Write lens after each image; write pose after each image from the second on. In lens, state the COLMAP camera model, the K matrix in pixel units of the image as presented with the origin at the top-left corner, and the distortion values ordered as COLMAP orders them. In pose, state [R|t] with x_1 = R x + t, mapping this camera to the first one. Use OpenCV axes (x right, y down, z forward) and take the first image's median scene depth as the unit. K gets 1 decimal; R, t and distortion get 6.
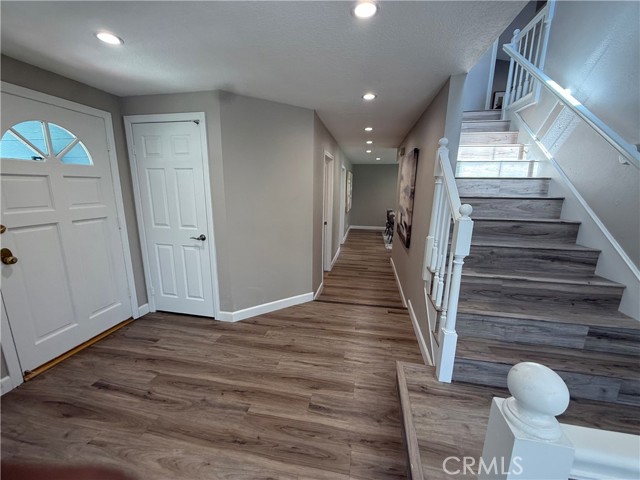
lens RADIAL K [[255.8, 0, 318.6], [0, 255.8, 241.2], [0, 0, 1]] dist [0.002821, -0.000969]
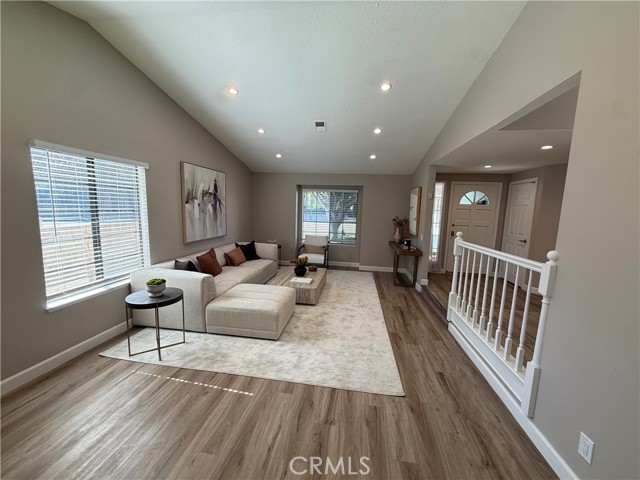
lens RADIAL K [[255.8, 0, 320.1], [0, 255.8, 241.1], [0, 0, 1]] dist [0.002821, -0.000969]
pose [[0.052081, 0.119239, -0.991499, 1.470641], [-0.235478, 0.966316, 0.103841, 0.158513], [0.970483, 0.228068, 0.078405, -0.659771]]
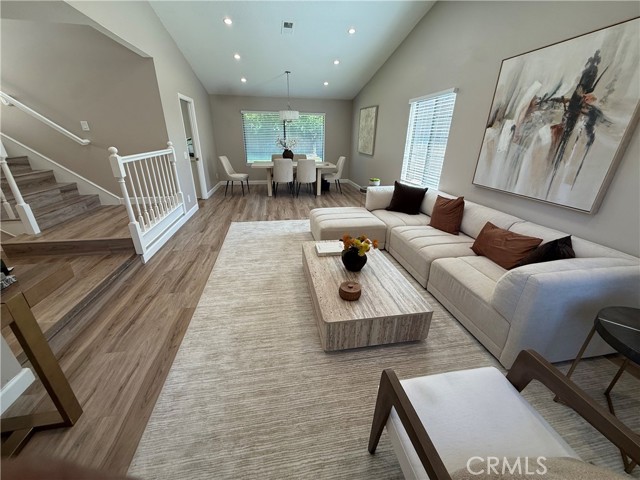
lens RADIAL K [[255.8, 0, 320.8], [0, 255.8, 241.5], [0, 0, 1]] dist [0.002821, -0.000969]
pose [[-0.364758, -0.373436, 0.852935, -1.283880], [0.172641, 0.873039, 0.456068, 0.084733], [-0.914957, 0.313606, -0.253977, -0.246463]]
